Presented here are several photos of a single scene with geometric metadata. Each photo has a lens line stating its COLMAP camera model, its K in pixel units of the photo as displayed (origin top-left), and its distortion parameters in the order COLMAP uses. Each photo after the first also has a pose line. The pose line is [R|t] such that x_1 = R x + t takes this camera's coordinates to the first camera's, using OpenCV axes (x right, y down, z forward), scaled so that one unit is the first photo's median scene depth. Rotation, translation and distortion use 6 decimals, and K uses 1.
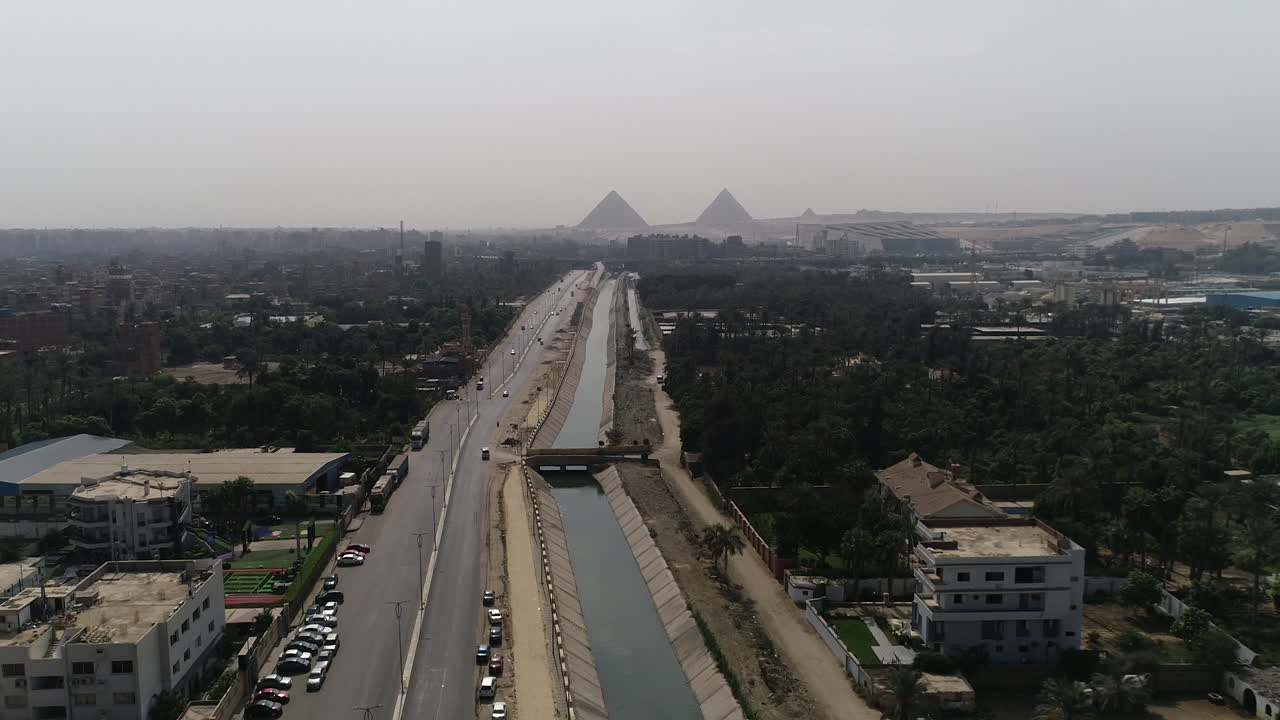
lens RADIAL K [[835.5, 0, 642.9], [0, 835.5, 360.6], [0, 0, 1]] dist [-0.000843, 0.000079]
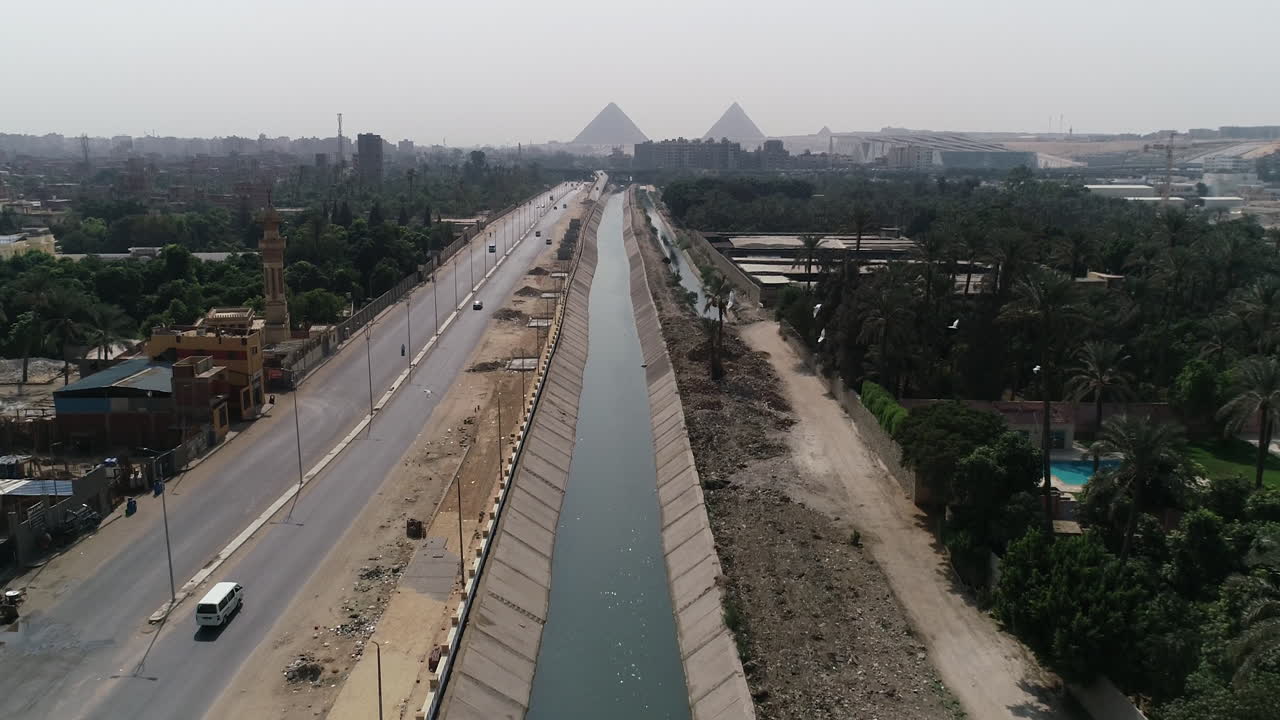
lens RADIAL K [[835.5, 0, 642.9], [0, 835.5, 360.6], [0, 0, 1]] dist [-0.000843, 0.000079]
pose [[0.999937, 0.008731, 0.007029, -0.022974], [-0.009303, 0.996254, 0.085969, -0.015645], [-0.006252, -0.086029, 0.996273, 0.300240]]
